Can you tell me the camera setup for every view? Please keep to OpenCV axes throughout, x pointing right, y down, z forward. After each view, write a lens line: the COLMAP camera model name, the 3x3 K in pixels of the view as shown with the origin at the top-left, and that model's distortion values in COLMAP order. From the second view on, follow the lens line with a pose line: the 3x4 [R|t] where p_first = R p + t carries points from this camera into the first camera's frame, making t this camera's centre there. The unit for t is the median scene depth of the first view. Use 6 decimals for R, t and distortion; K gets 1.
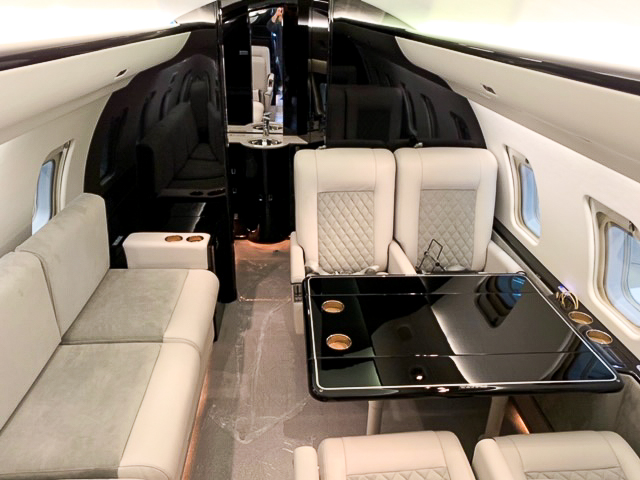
lens RADIAL K [[488.4, 0, 320.8], [0, 488.4, 231.7], [0, 0, 1]] dist [0.091681, -0.176759]
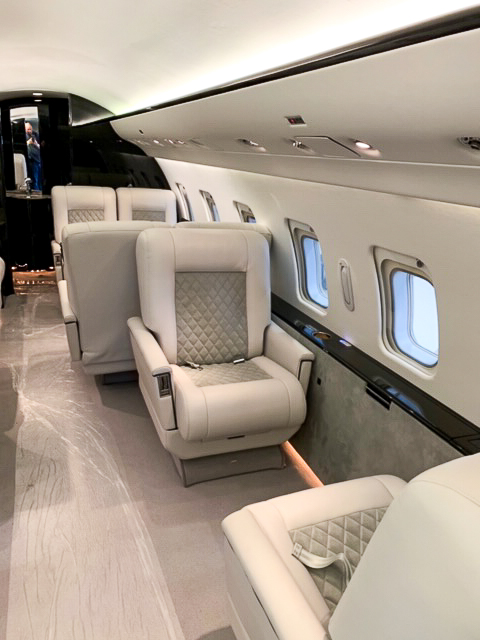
lens RADIAL K [[488.4, 0, 242.3], [0, 488.4, 322.2], [0, 0, 1]] dist [0.050361, -0.076723]
pose [[0.951129, -0.056974, 0.303492, 0.028154], [0.078700, 0.995101, -0.059835, 0.430521], [-0.298596, 0.080796, 0.950954, -0.697217]]
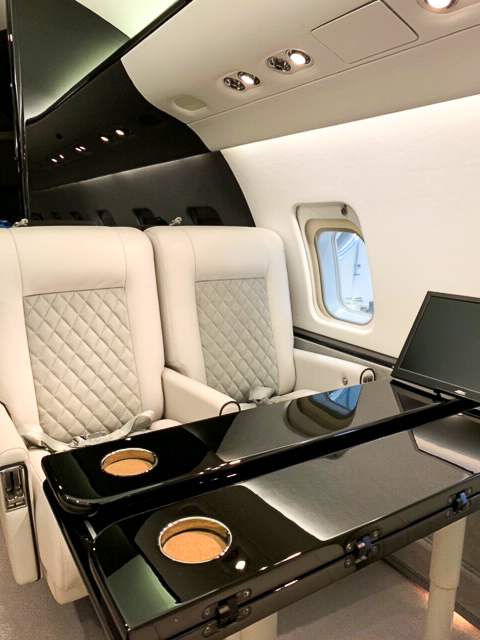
lens RADIAL K [[485.3, 0, 239.8], [0, 485.3, 322.3], [0, 0, 1]] dist [0.050920, -0.071662]
pose [[0.877867, -0.105390, 0.467164, -0.050895], [0.196662, 0.968773, -0.151004, 0.076190], [-0.436662, 0.224435, 0.871180, 0.420871]]
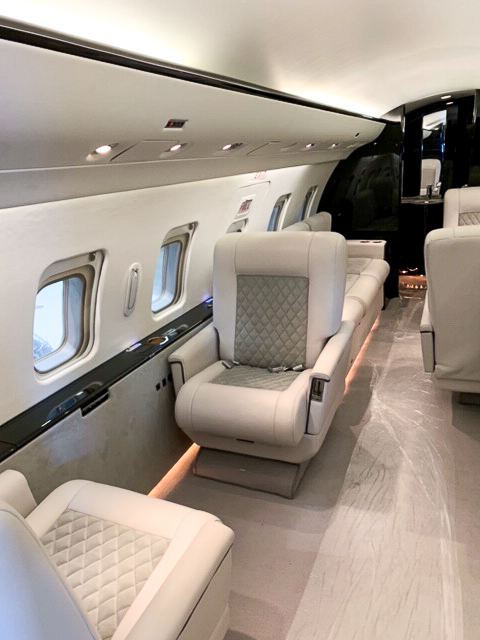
lens RADIAL K [[489.4, 0, 238.6], [0, 489.4, 321.4], [0, 0, 1]] dist [0.042586, -0.060369]
pose [[0.884053, 0.060862, -0.463407, 0.118064], [-0.099424, 0.993281, -0.059219, 0.417438], [0.456690, 0.098426, 0.884165, -0.664500]]
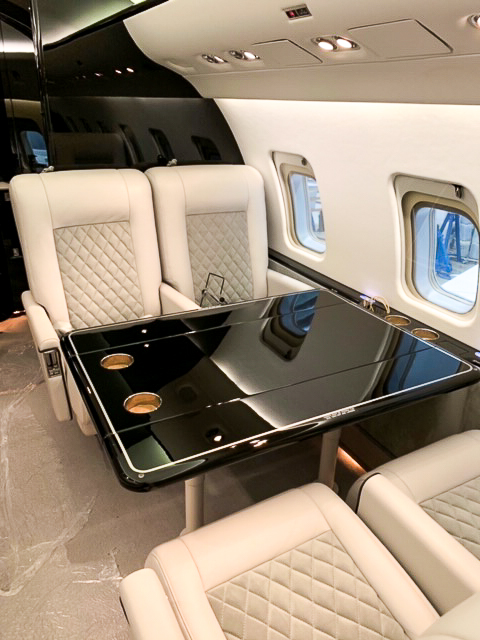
lens RADIAL K [[485.3, 0, 239.8], [0, 485.3, 322.3], [0, 0, 1]] dist [0.050920, -0.071662]
pose [[0.912122, -0.163302, 0.375986, -0.048936], [0.158510, 0.986382, 0.043878, 0.069671], [-0.378032, 0.019575, 0.925586, 0.213841]]
